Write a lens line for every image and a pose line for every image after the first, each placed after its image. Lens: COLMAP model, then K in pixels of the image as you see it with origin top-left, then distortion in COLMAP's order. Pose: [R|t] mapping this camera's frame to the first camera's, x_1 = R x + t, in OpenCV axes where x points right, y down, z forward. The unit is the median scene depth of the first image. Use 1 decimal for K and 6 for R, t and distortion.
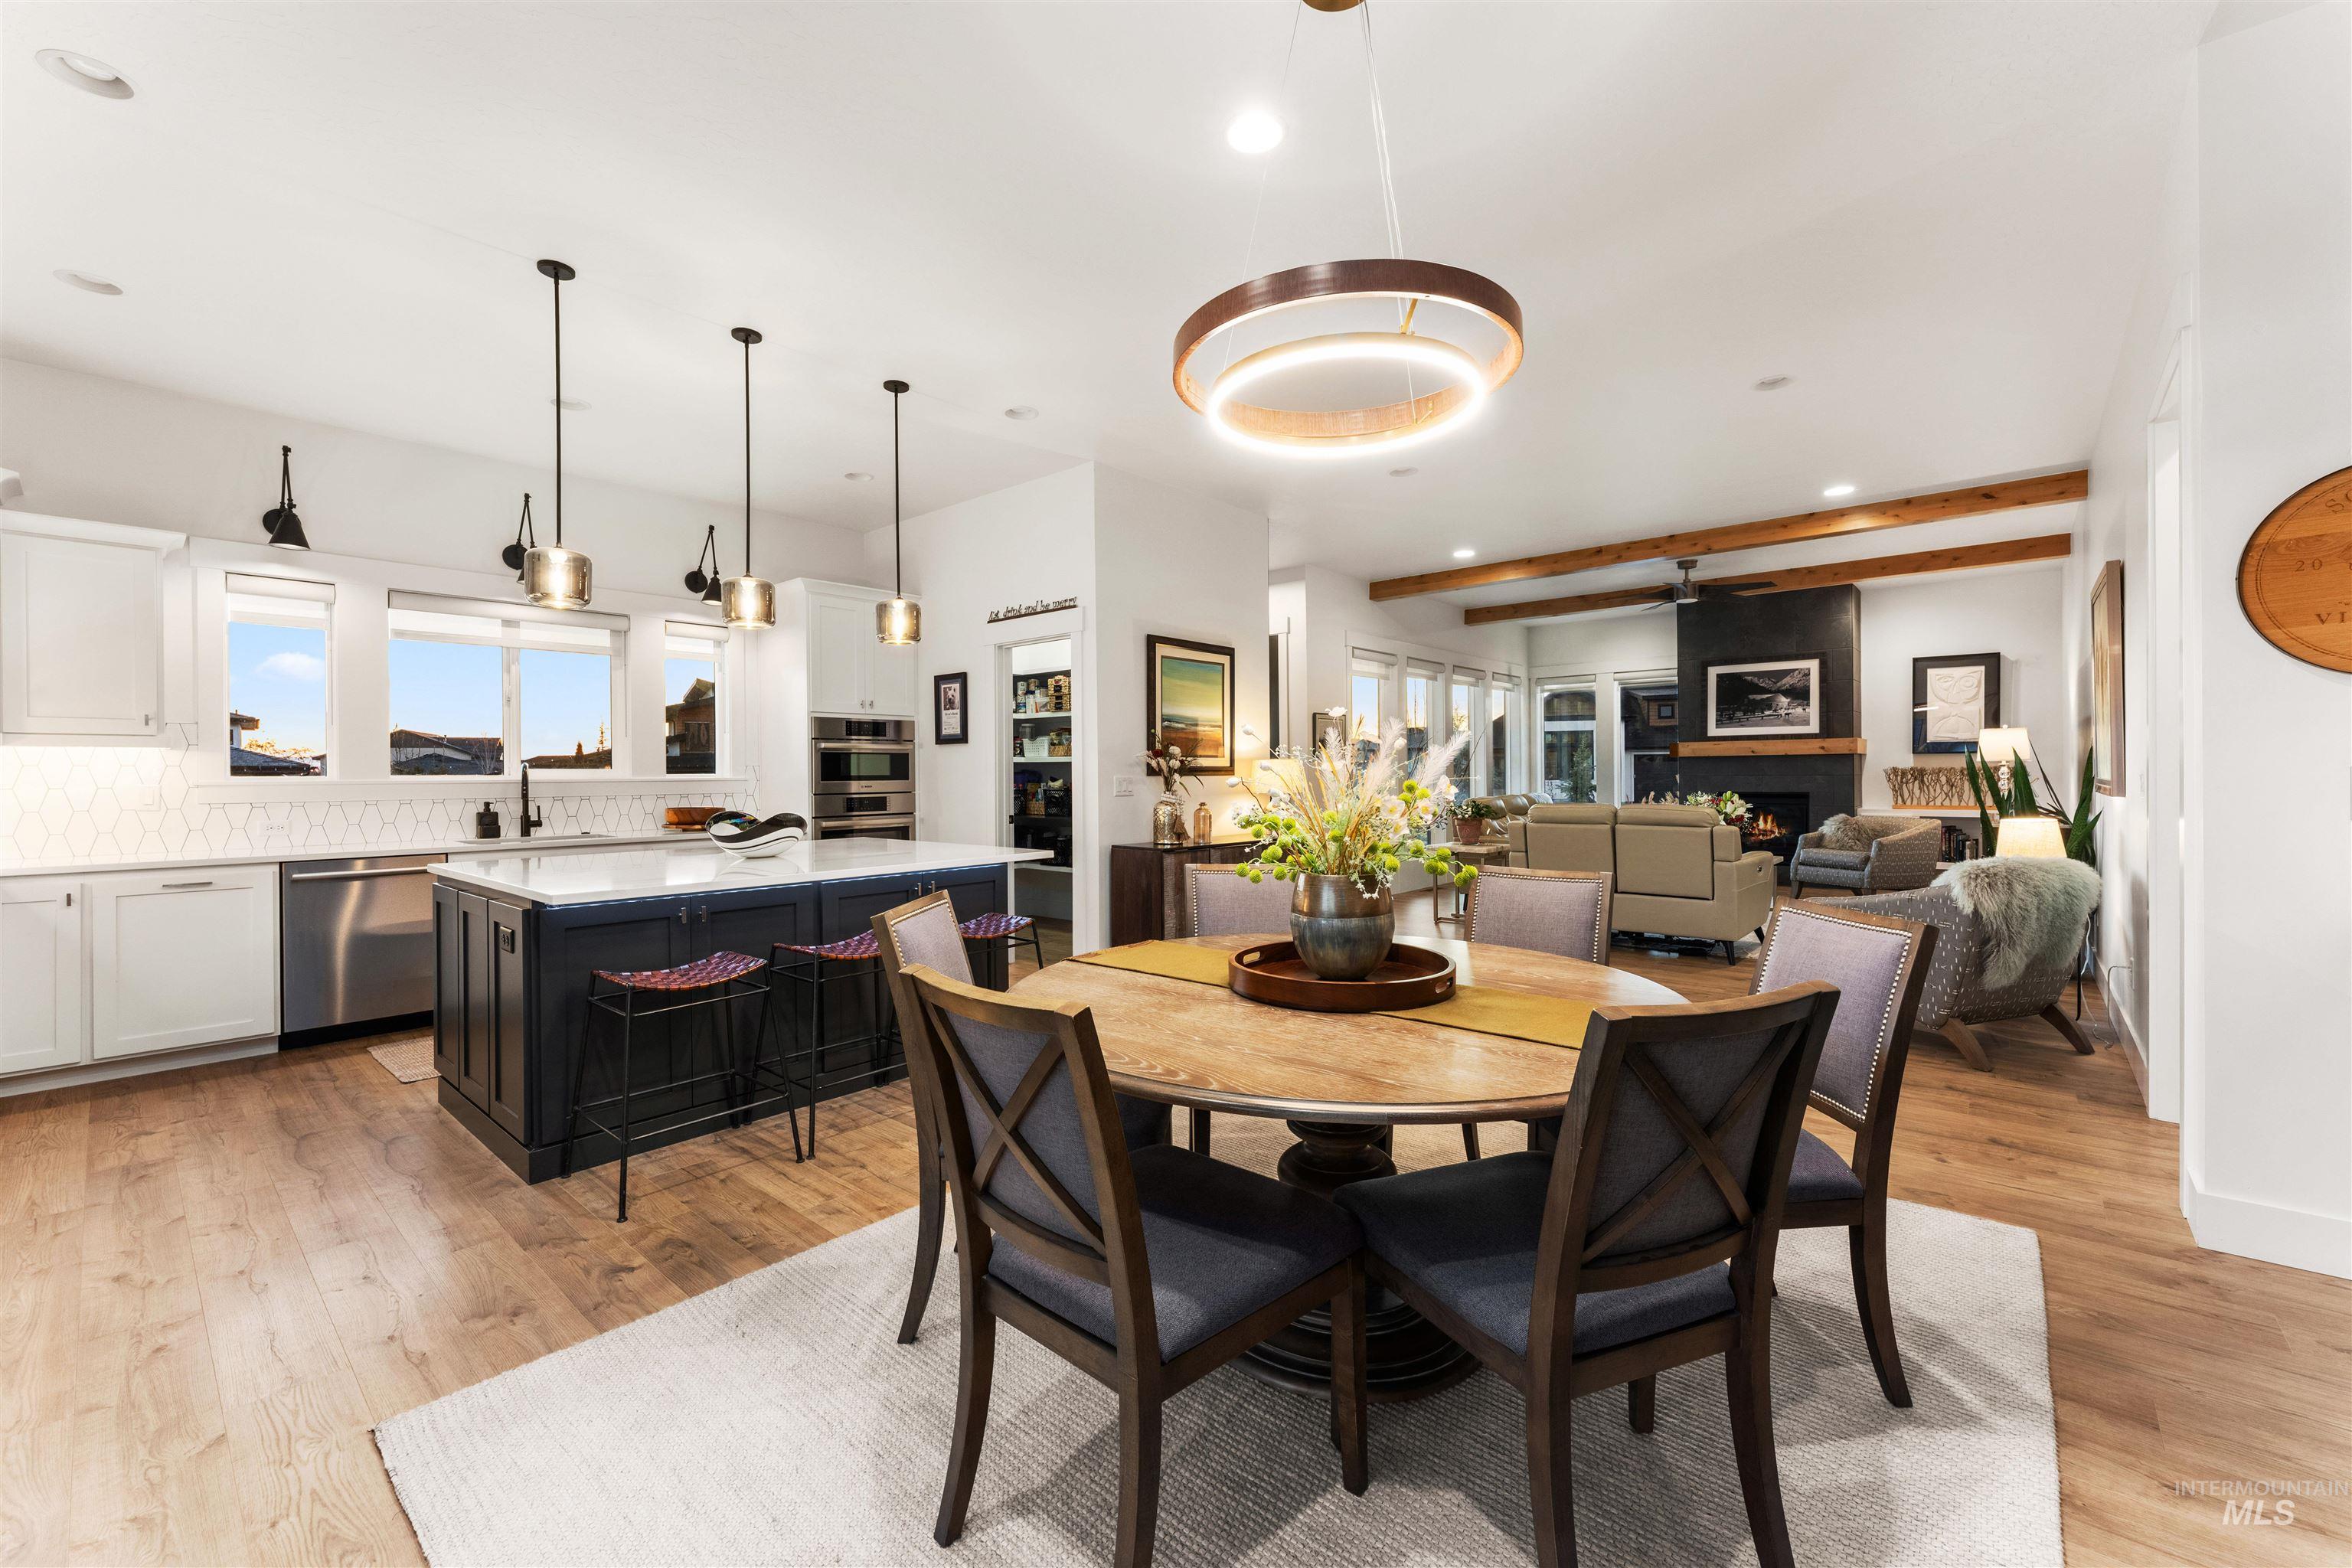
lens RADIAL K [[934.9, 0, 1176.5], [0, 934.9, 775.7], [0, 0, 1]] dist [0.002490, -0.000113]
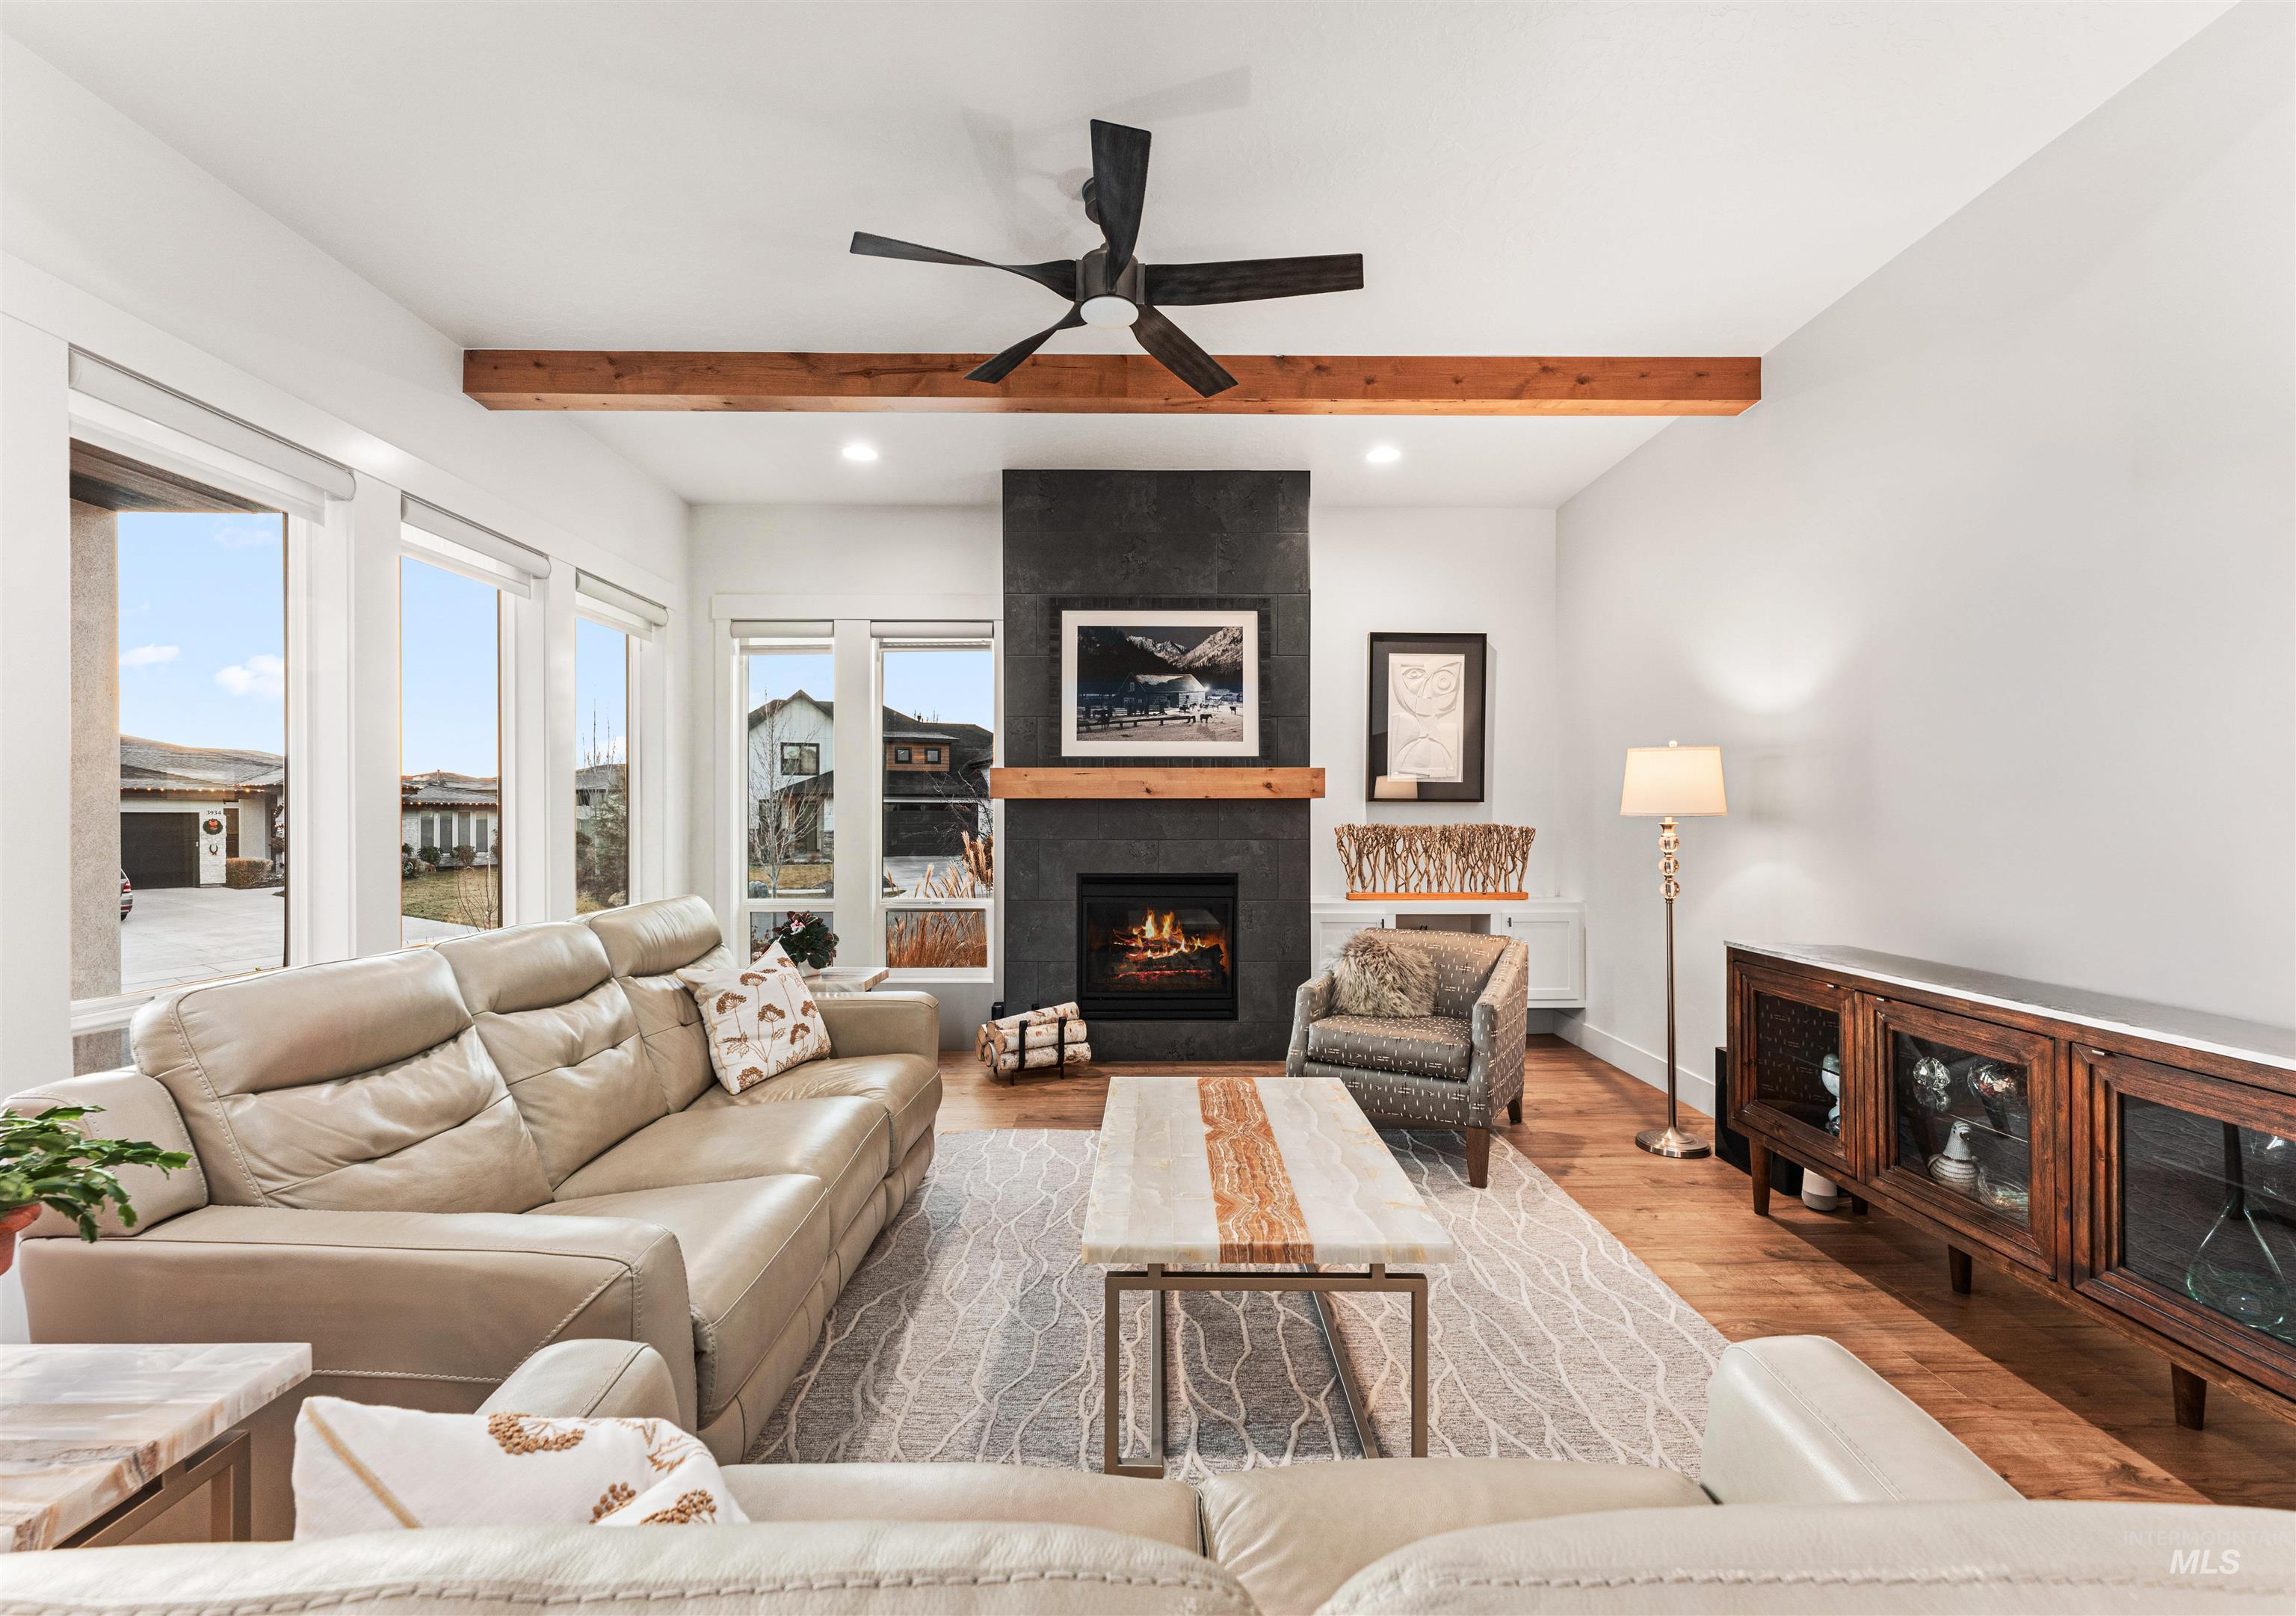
lens RADIAL K [[994.0, 0, 1149.4], [0, 994.0, 814.2], [0, 0, 1]] dist [-0.001798, -0.000097]
pose [[0.735659, 0.010435, 0.677271, 0.278948], [-0.005210, 0.999939, -0.009748, -0.008942], [-0.677332, 0.003642, 0.735669, 0.641844]]
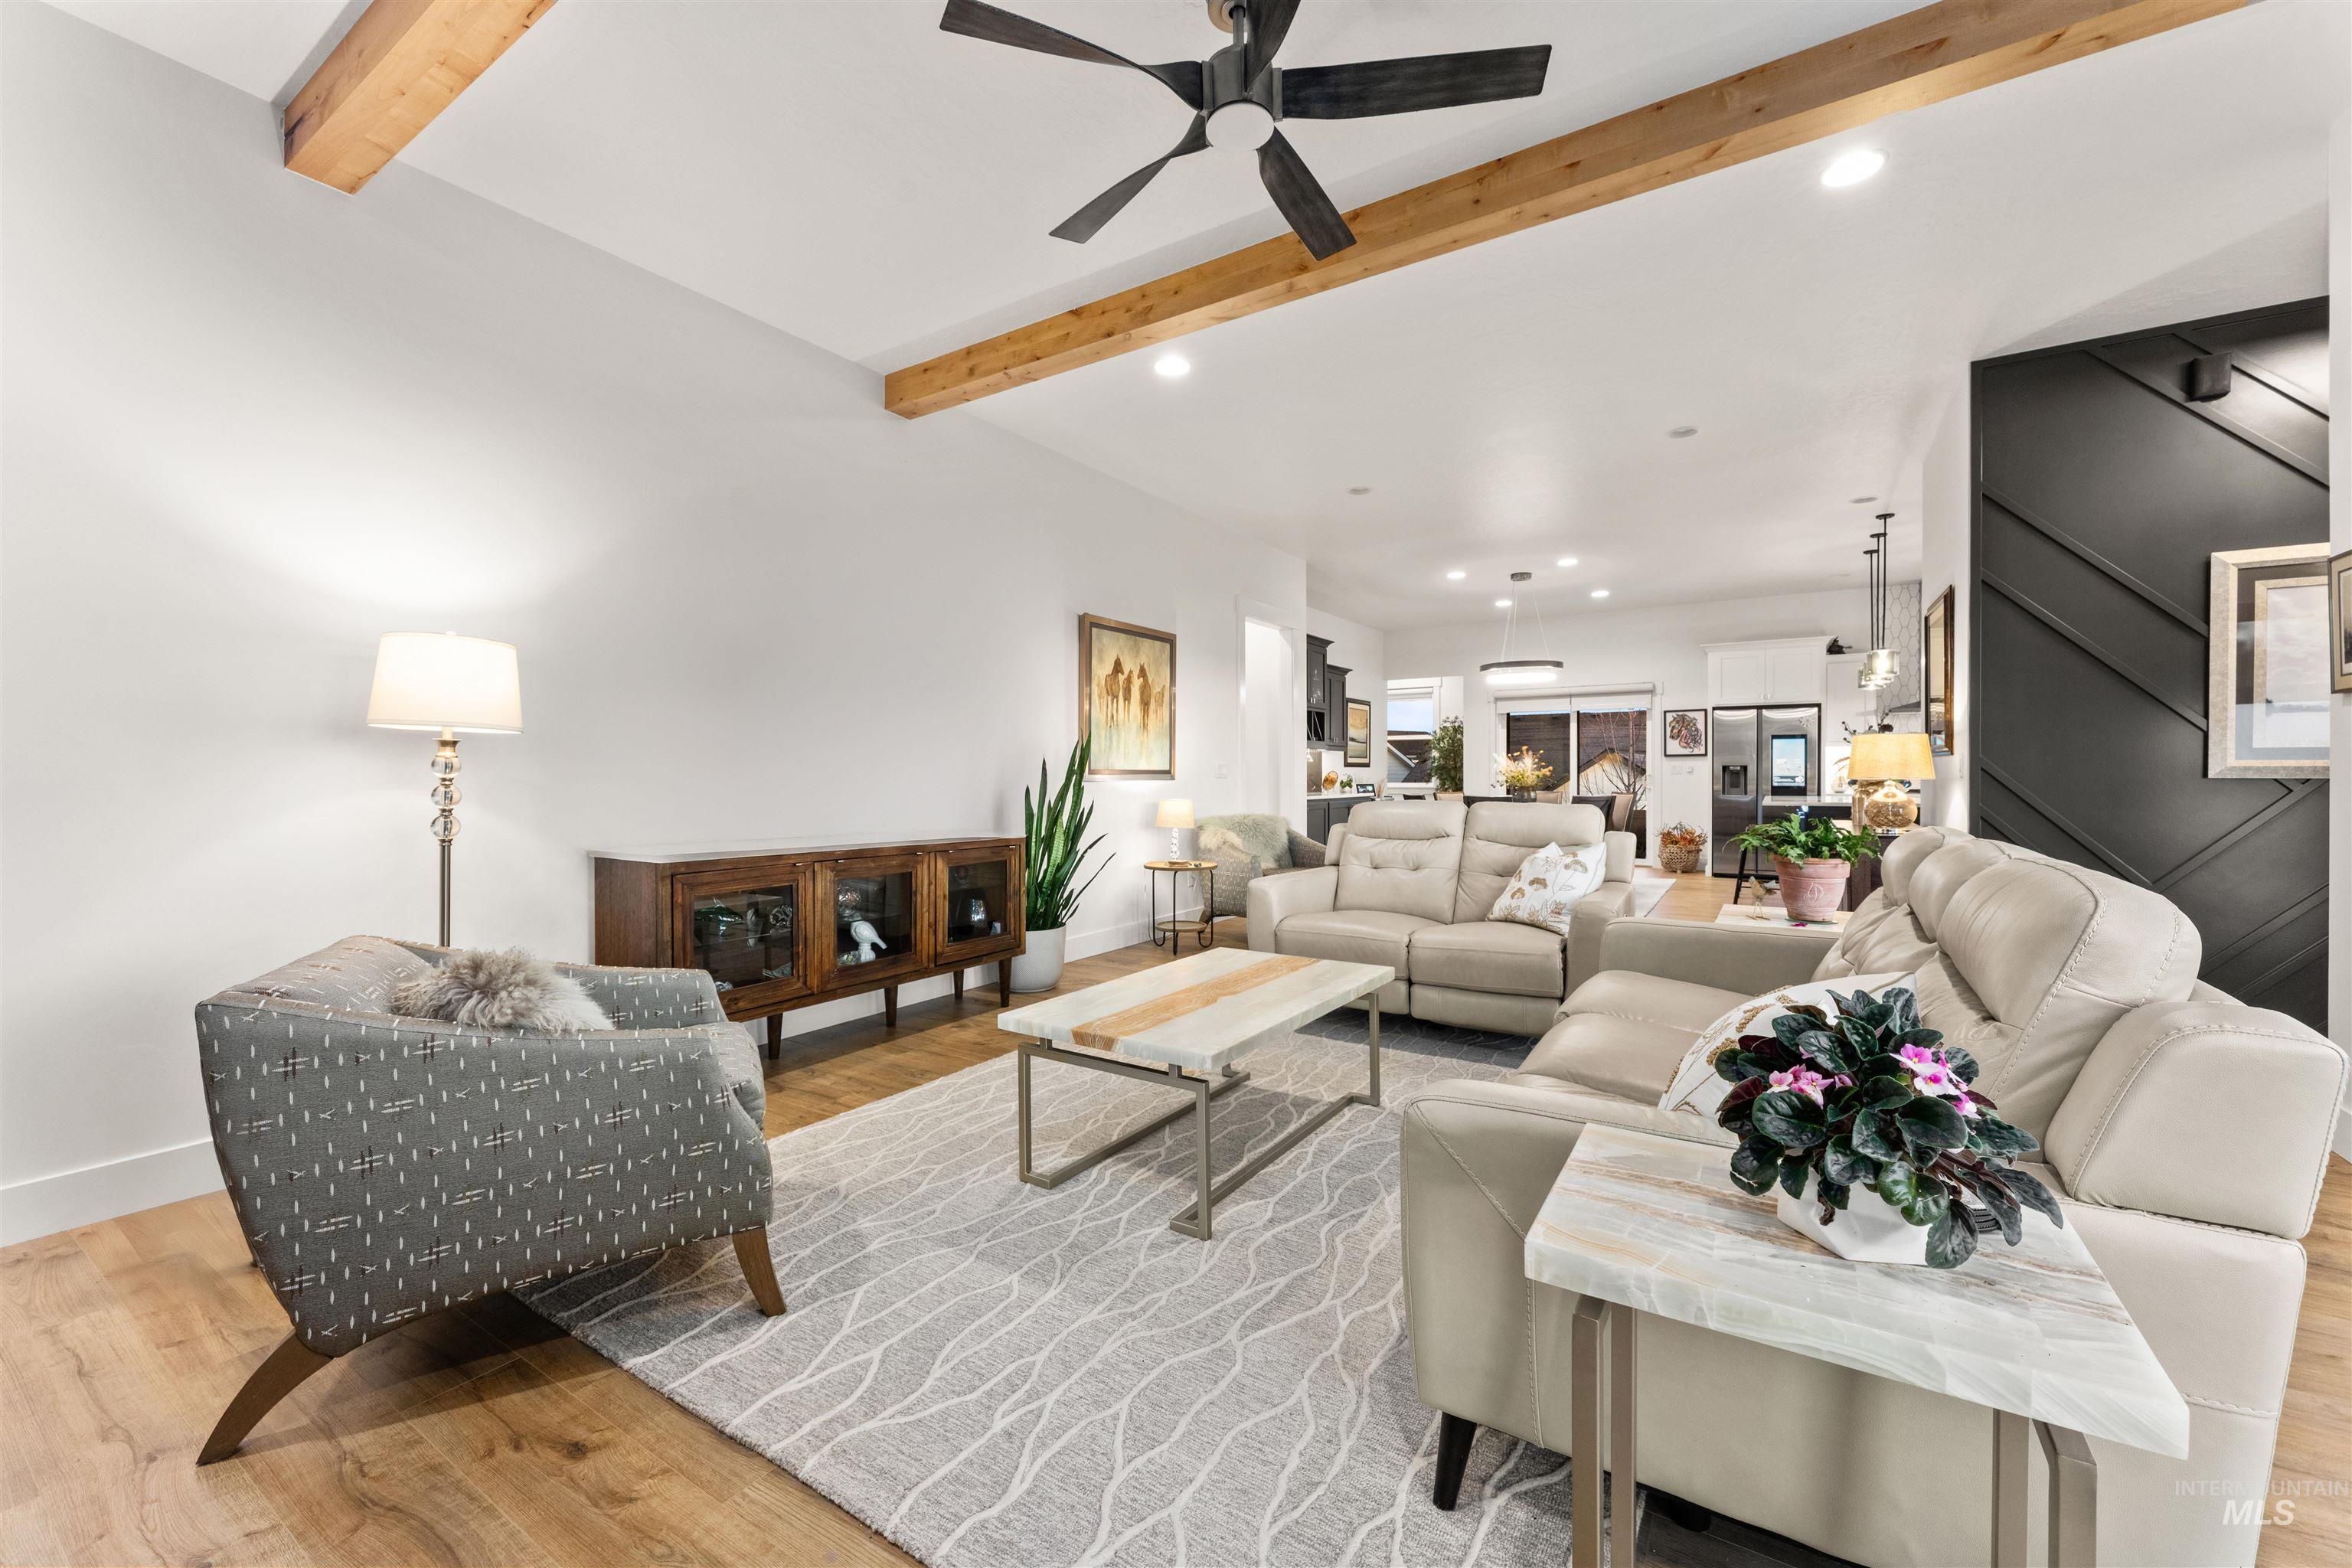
lens RADIAL K [[934.9, 0, 1175.9], [0, 934.9, 782.7], [0, 0, 1]] dist [0.002490, -0.000113]
pose [[-0.986411, 0.010184, -0.163983, 1.199219], [0.009062, 0.999930, 0.007591, 0.033826], [0.164049, 0.006002, -0.986434, 2.341986]]
